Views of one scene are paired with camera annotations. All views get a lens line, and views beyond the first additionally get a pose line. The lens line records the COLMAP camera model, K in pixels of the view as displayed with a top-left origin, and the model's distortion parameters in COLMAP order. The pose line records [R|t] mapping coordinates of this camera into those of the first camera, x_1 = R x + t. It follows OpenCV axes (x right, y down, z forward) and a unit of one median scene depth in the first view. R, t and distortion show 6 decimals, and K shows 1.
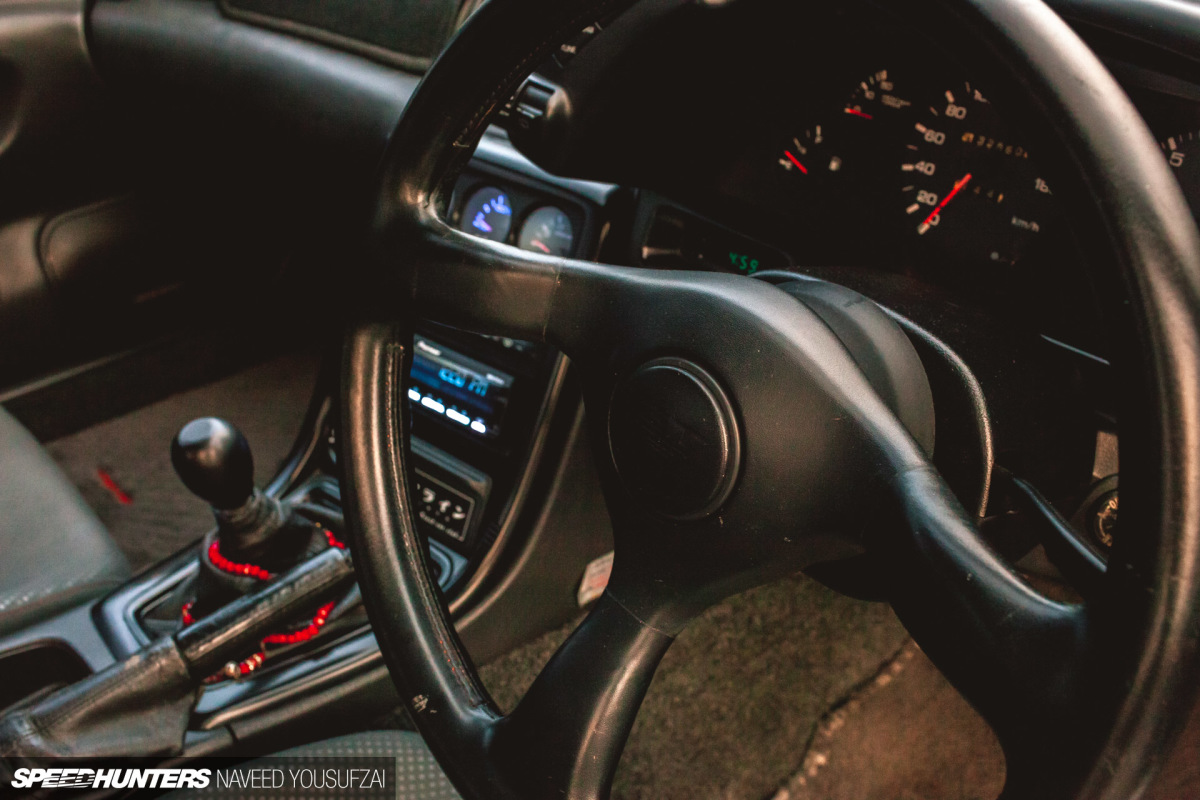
lens RADIAL K [[1176.4, 0, 599.3], [0, 1176.4, 467.3], [0, 0, 1]] dist [-0.006054, -0.014313]
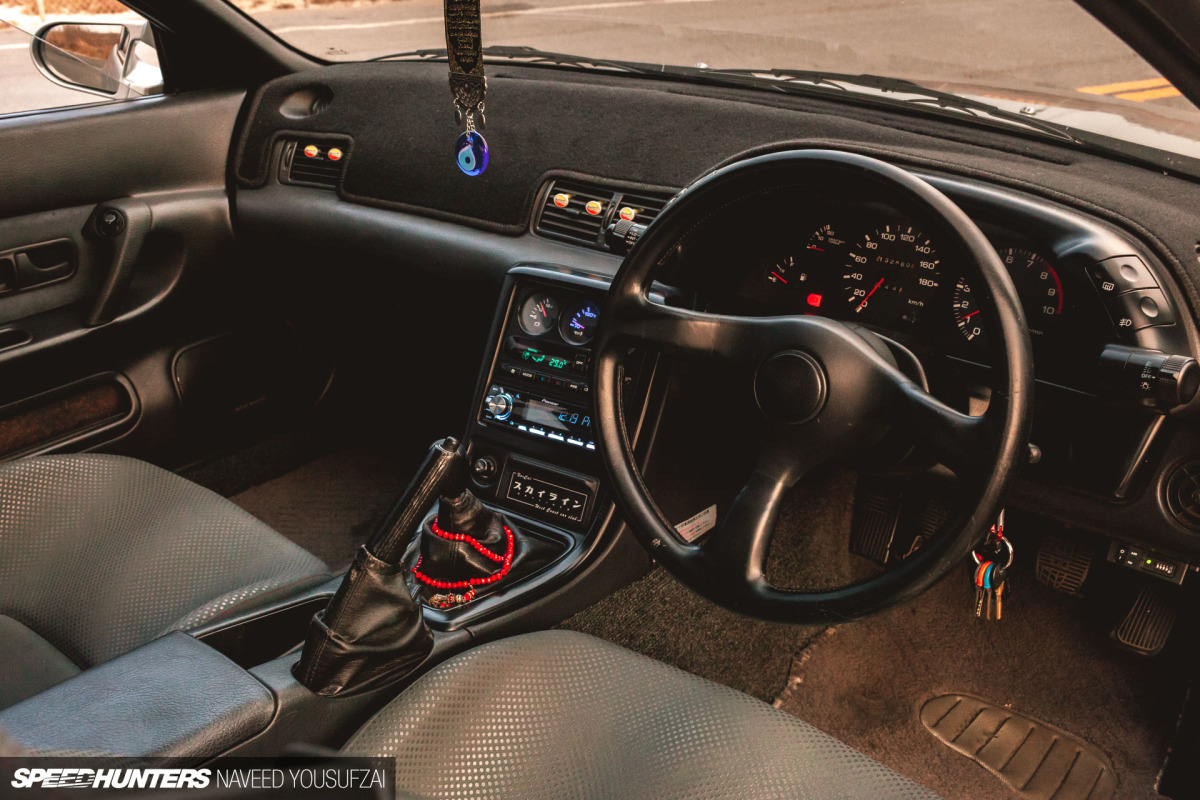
lens RADIAL K [[1176.4, 0, 599.3], [0, 1176.4, 467.3], [0, 0, 1]] dist [-0.006054, -0.014313]
pose [[0.989432, -0.050304, 0.135990, -0.296137], [0.067520, 0.989843, -0.125105, 0.185325], [-0.128315, 0.132965, 0.982779, -0.540650]]
